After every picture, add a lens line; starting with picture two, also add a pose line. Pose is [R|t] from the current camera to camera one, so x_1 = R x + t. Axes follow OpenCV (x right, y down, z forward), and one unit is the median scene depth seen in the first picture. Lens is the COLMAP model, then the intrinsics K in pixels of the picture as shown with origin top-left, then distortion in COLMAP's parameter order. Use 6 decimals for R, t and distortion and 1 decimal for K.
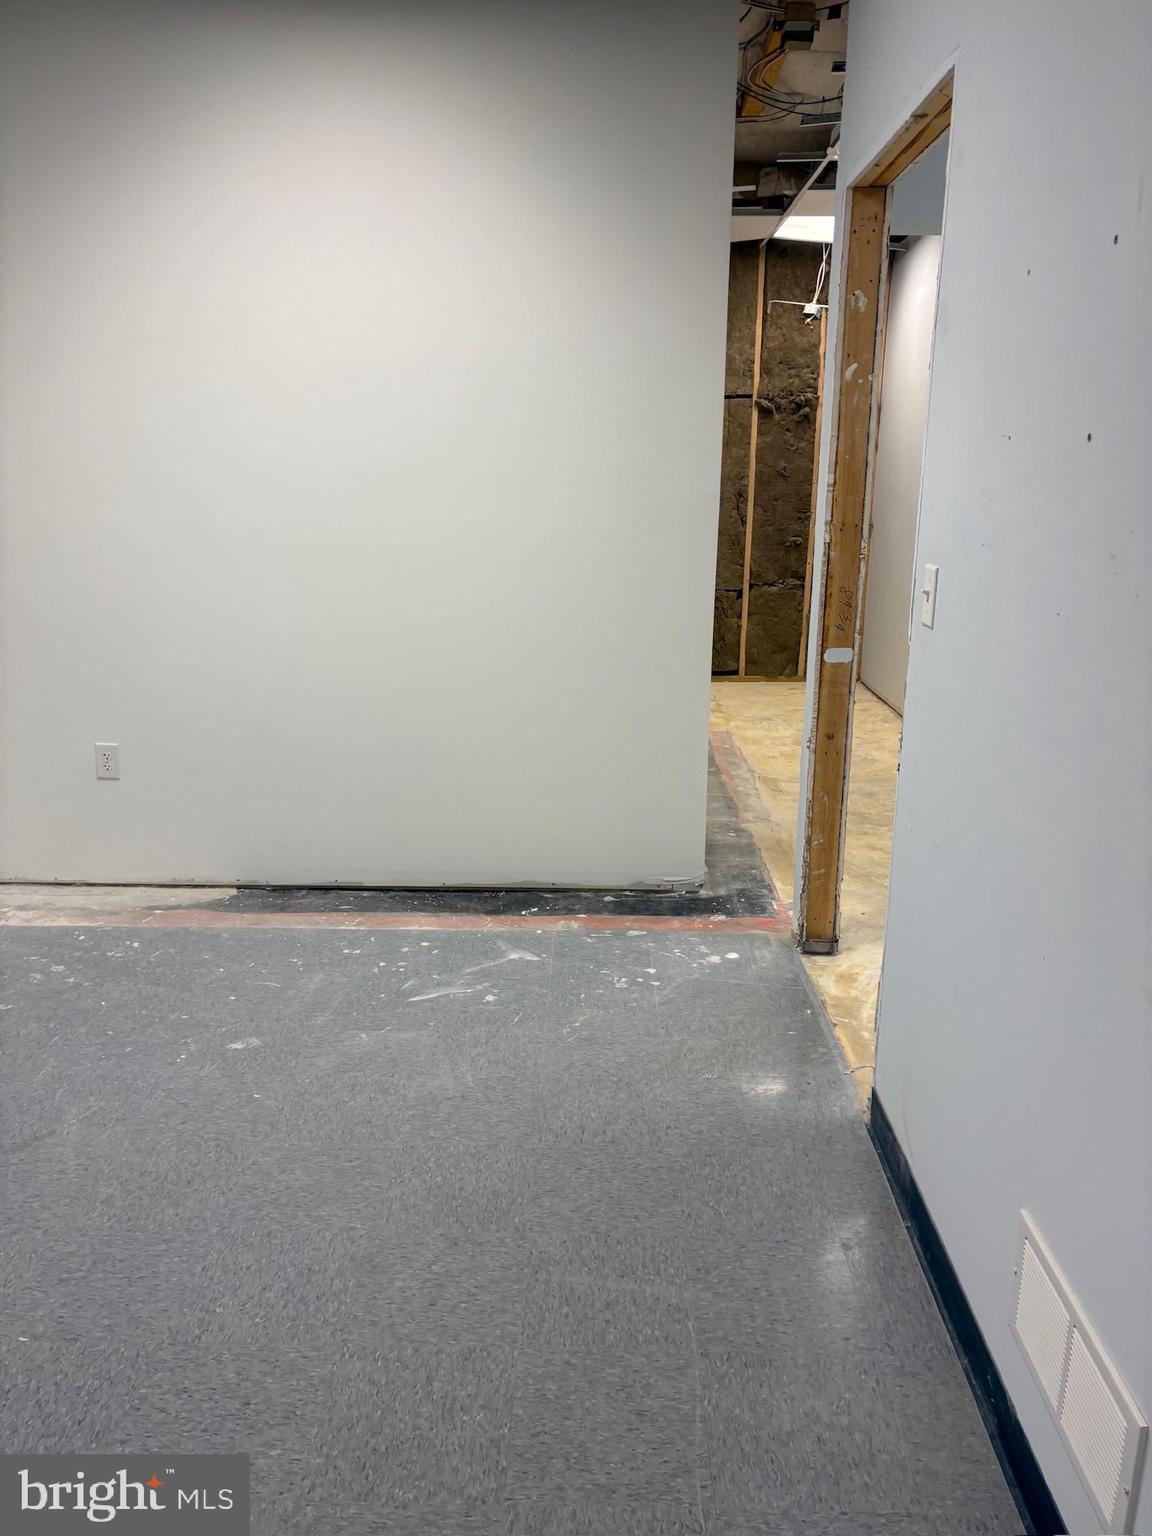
lens RADIAL K [[1171.0, 0, 571.3], [0, 1171.0, 760.2], [0, 0, 1]] dist [0.034930, -0.024852]
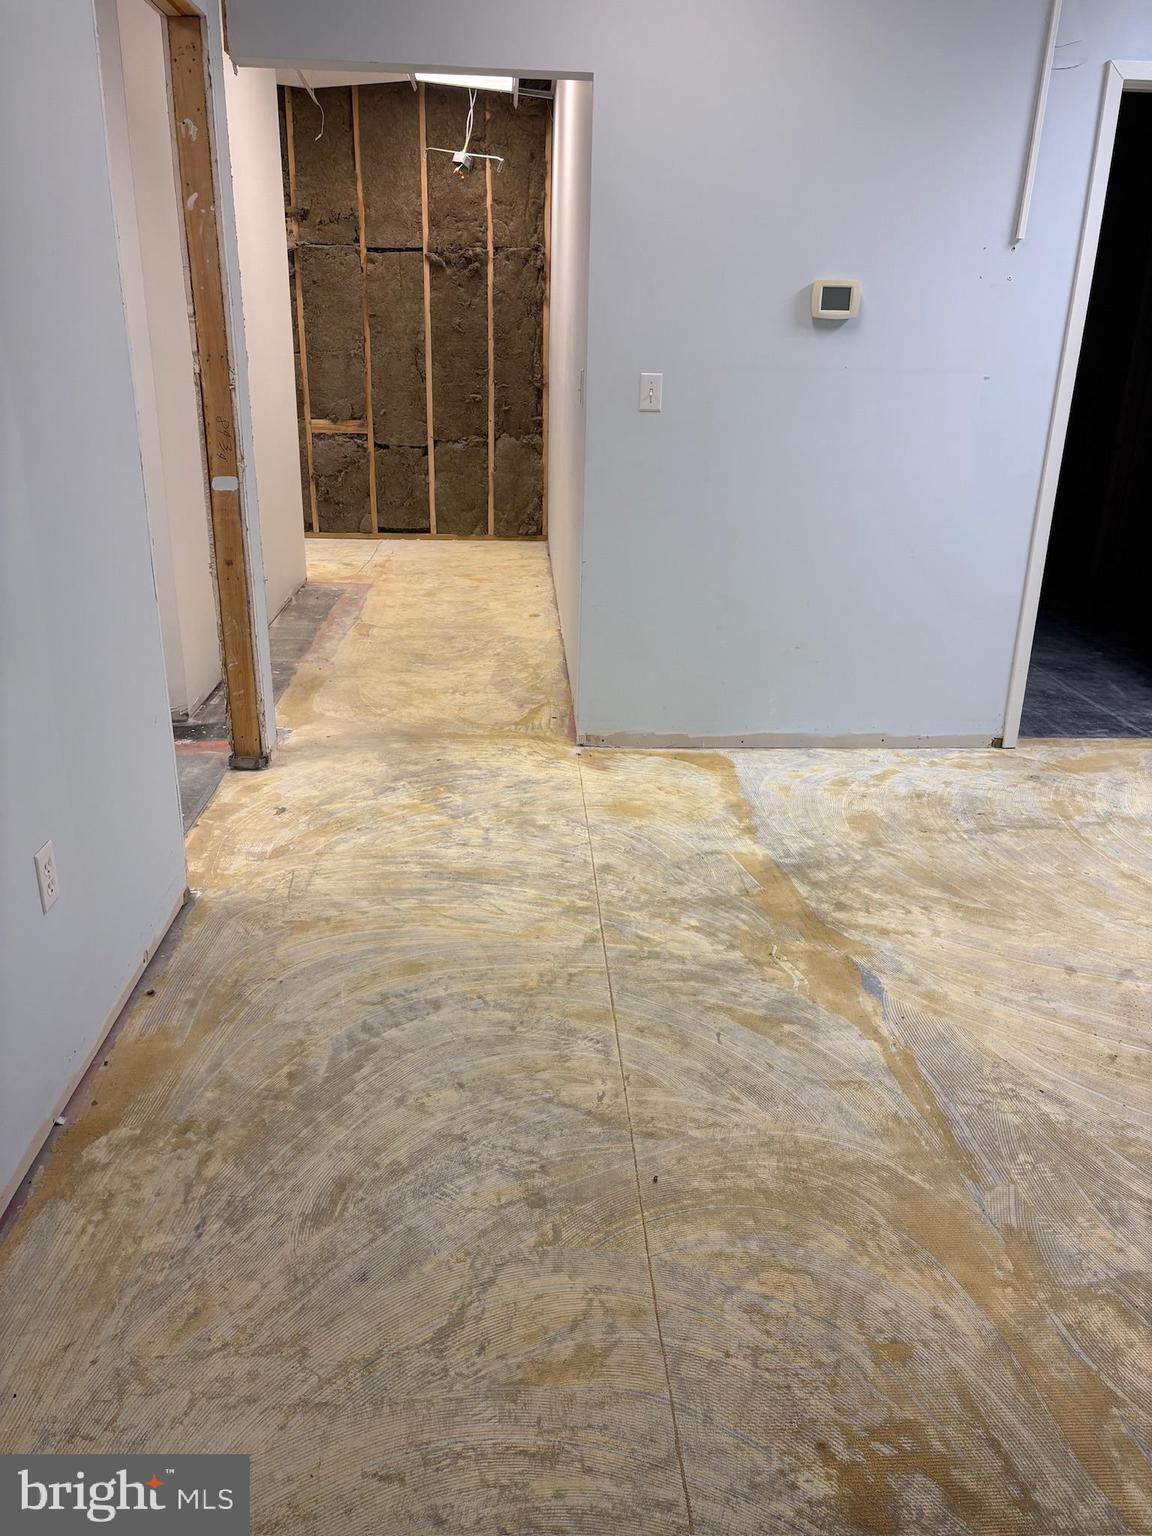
lens RADIAL K [[1171.0, 0, 595.6], [0, 1171.0, 741.0], [0, 0, 1]] dist [0.034930, -0.024852]
pose [[0.997033, -0.019159, 0.074546, 0.219243], [0.012932, 0.996454, 0.083135, 0.026361], [-0.075875, -0.081924, 0.993746, -0.042426]]
